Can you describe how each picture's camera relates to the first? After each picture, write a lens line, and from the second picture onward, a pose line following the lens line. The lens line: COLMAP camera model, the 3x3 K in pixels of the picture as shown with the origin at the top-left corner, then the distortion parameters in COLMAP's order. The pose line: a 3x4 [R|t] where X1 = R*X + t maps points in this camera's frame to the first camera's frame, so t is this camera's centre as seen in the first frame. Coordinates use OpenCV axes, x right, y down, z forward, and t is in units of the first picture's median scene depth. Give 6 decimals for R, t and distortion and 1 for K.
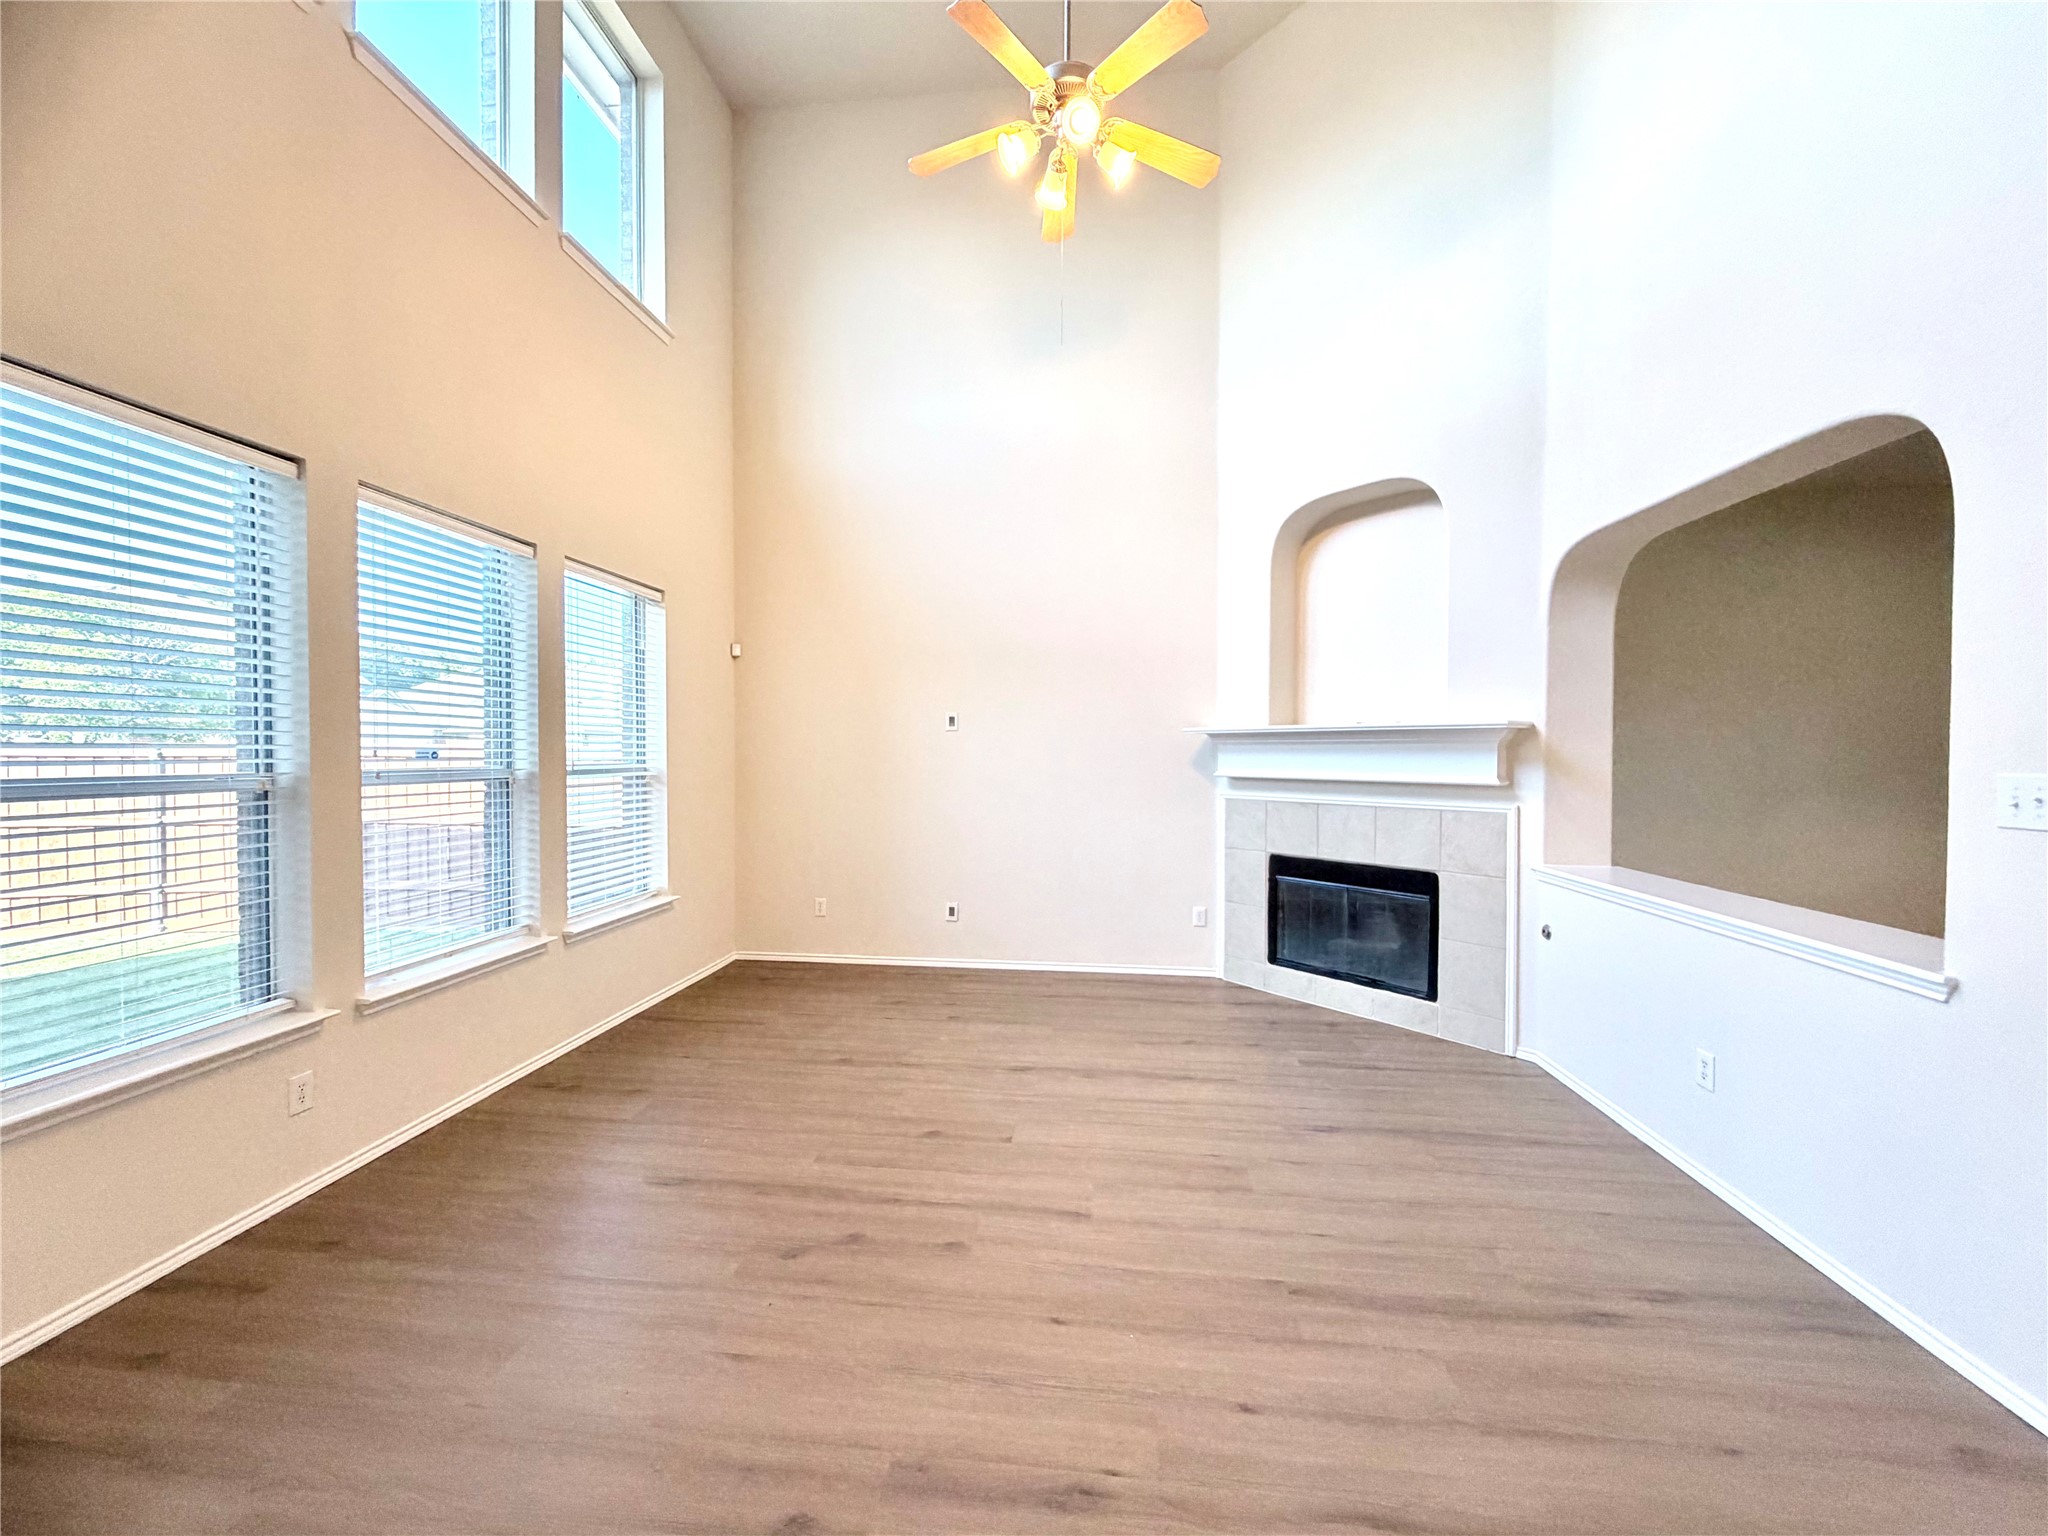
lens RADIAL K [[819.5, 0, 1016.2], [0, 819.5, 768.9], [0, 0, 1]] dist [-0.000696, 0.000033]
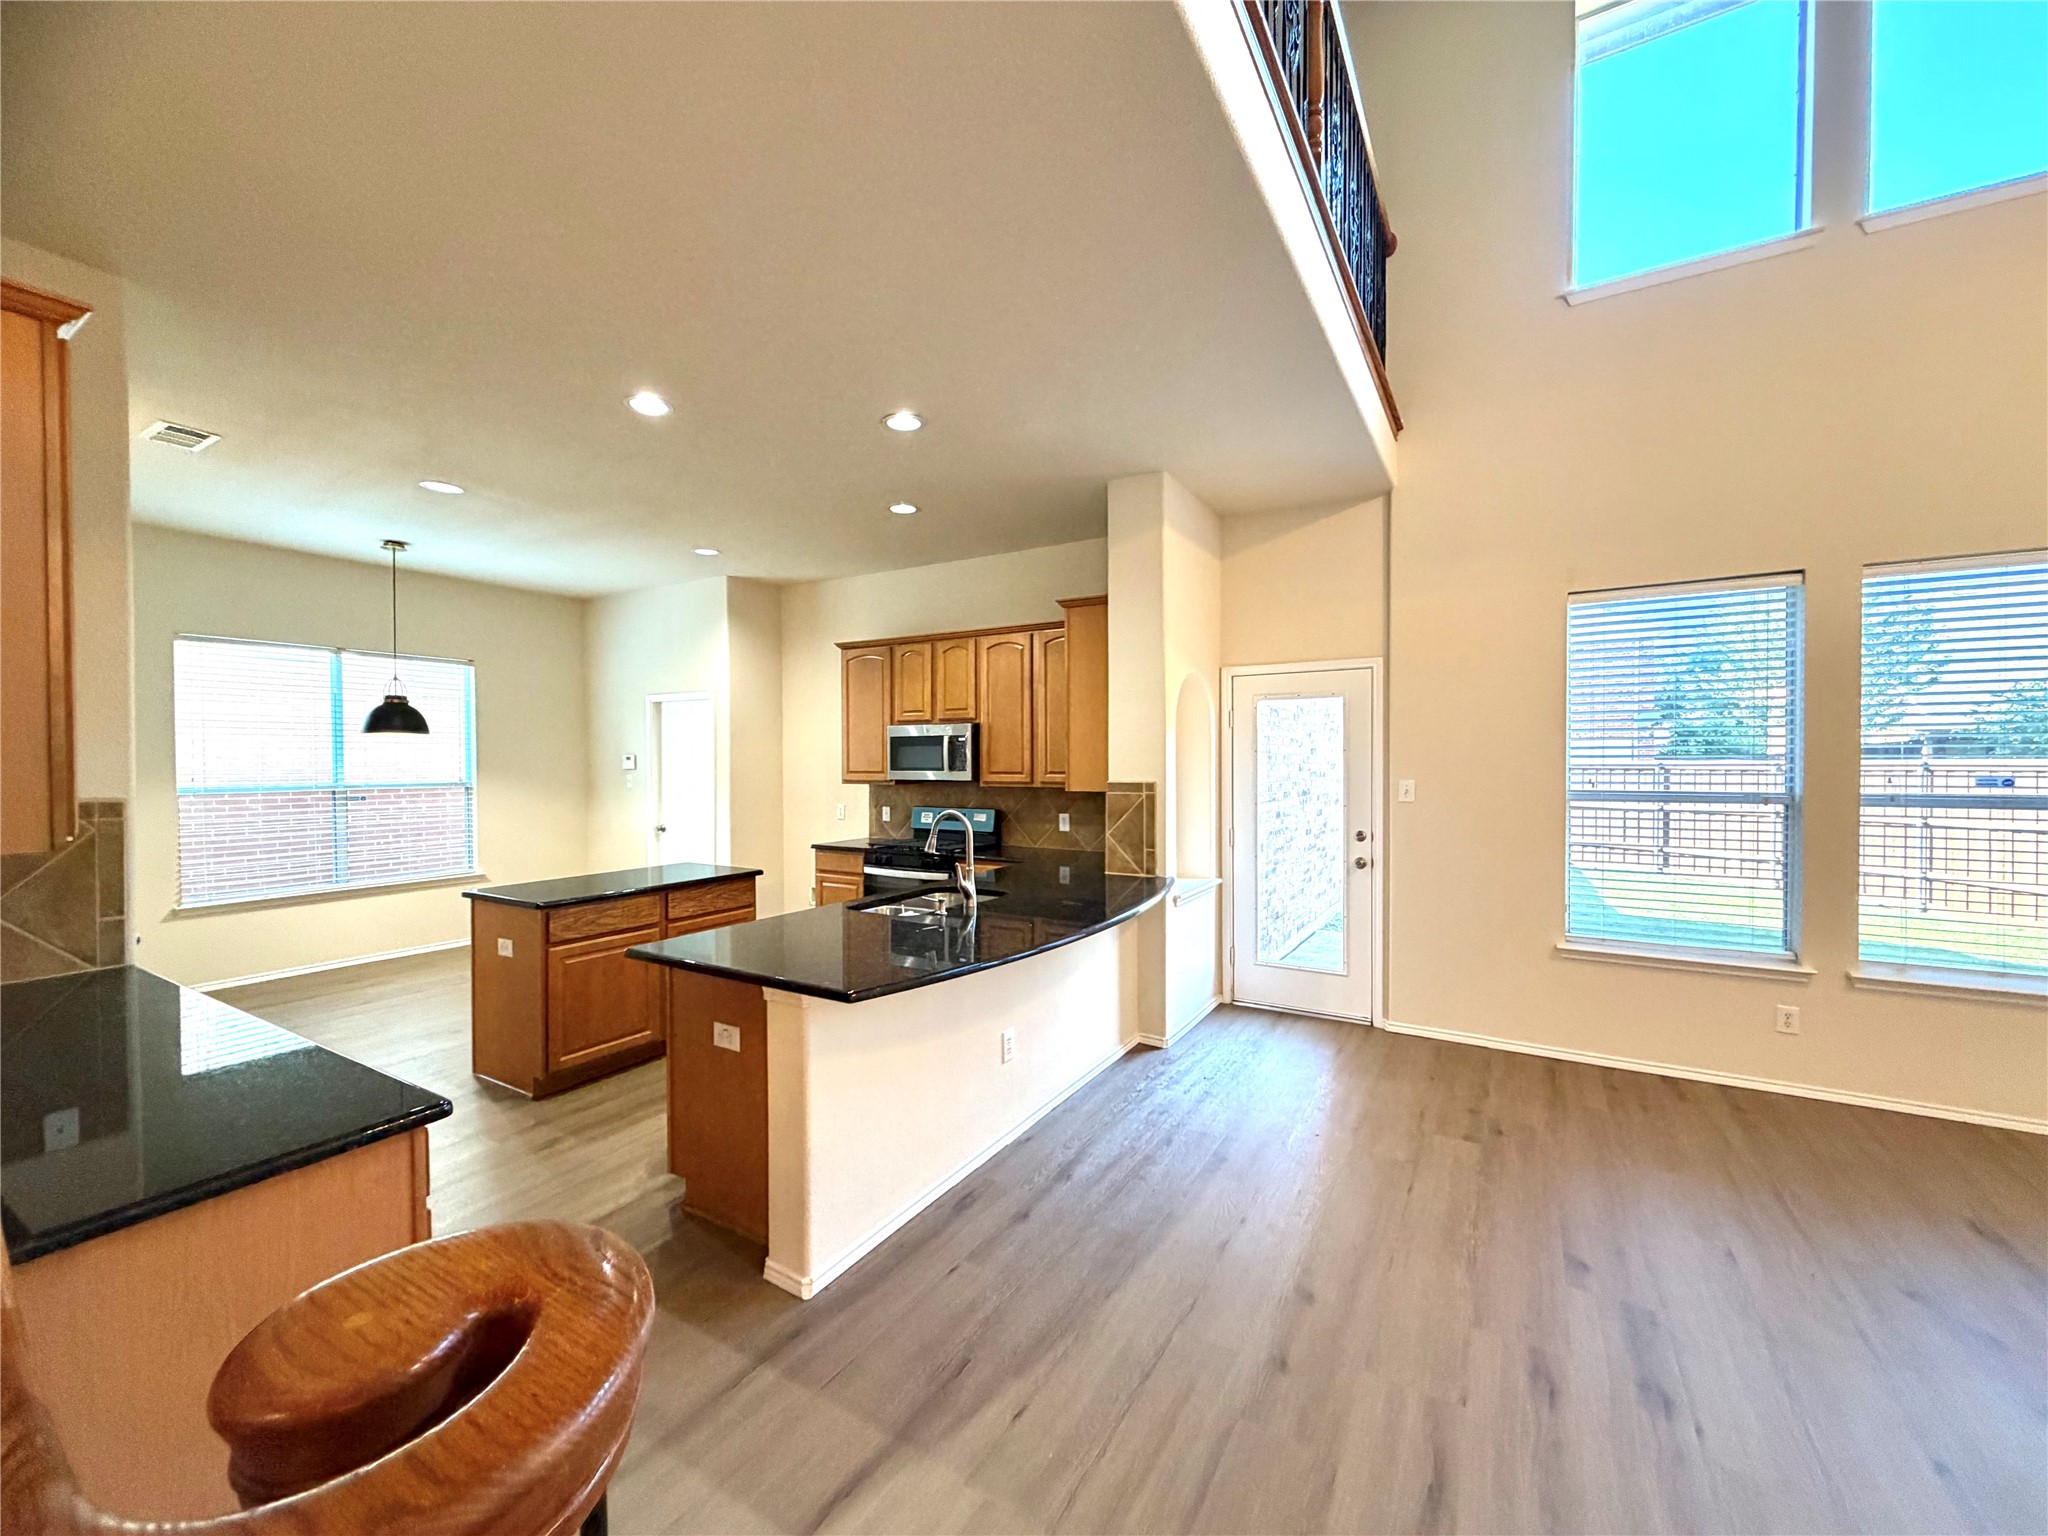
lens RADIAL K [[815.2, 0, 1016.9], [0, 815.2, 768.7], [0, 0, 1]] dist [0.000265, -0.000020]
pose [[-0.418630, 0.007082, -0.908129, 0.608451], [-0.016750, 0.999739, 0.015518, -0.023520], [0.908003, 0.021708, -0.418402, 0.235670]]
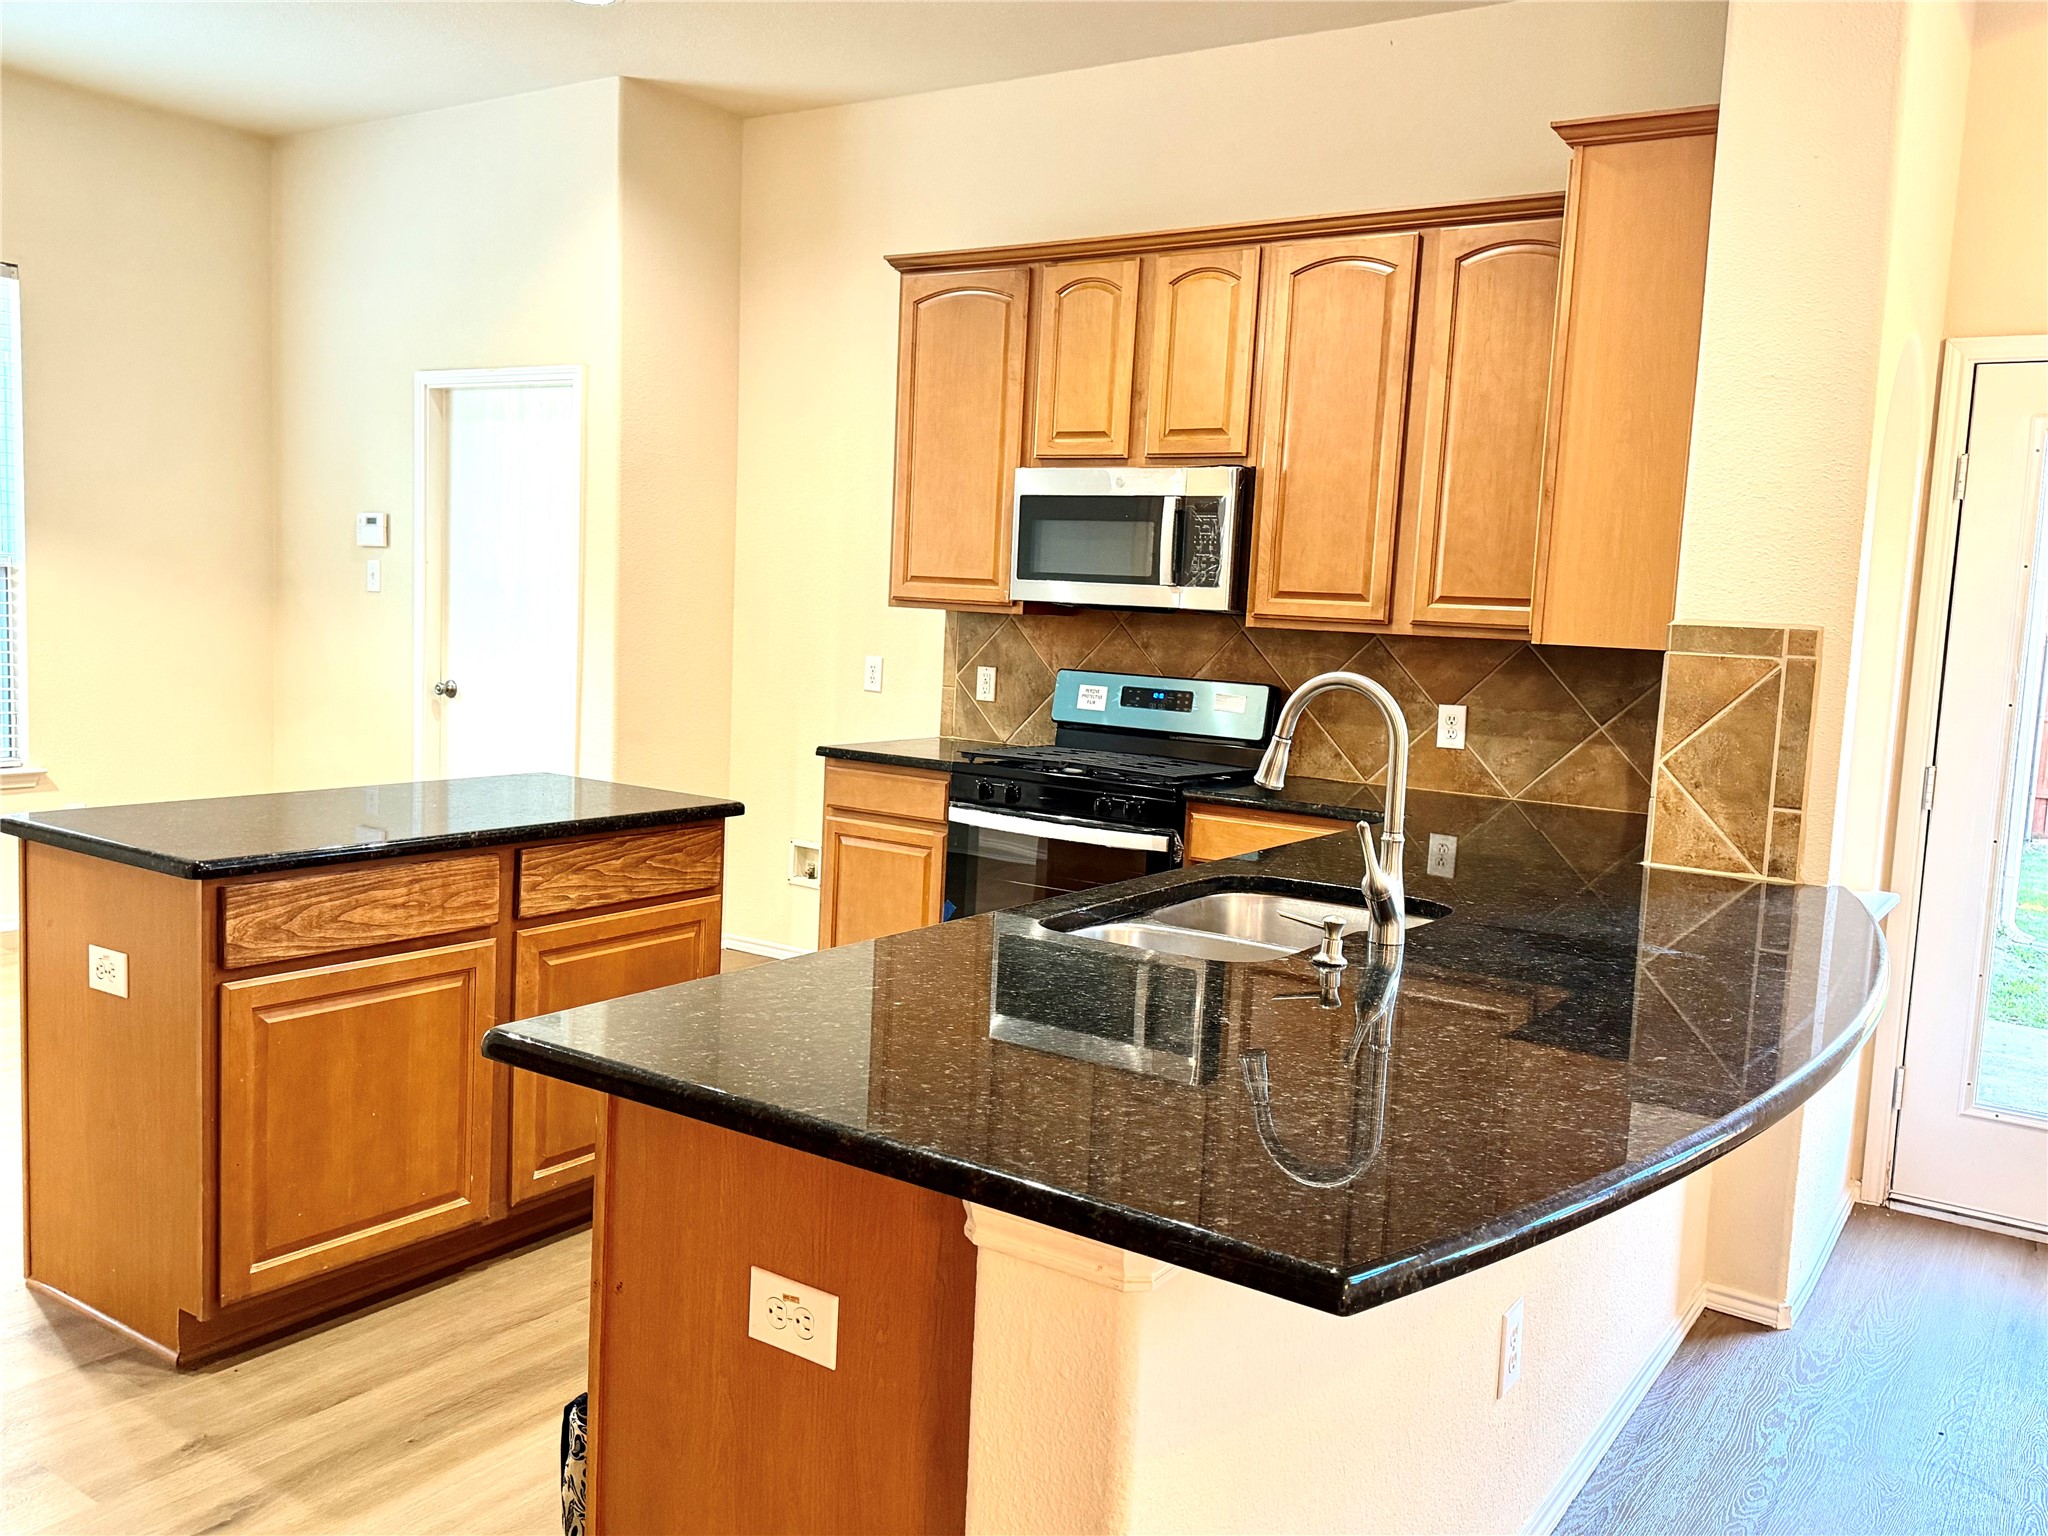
lens RADIAL K [[1655.1, 0, 1017.8], [0, 1655.1, 768.4], [0, 0, 1]] dist [0.148098, -0.263049]
pose [[-0.465459, 0.066913, -0.882536, 0.468458], [-0.067730, 0.991521, 0.110898, 0.009074], [0.882474, 0.111392, -0.456981, -0.002031]]
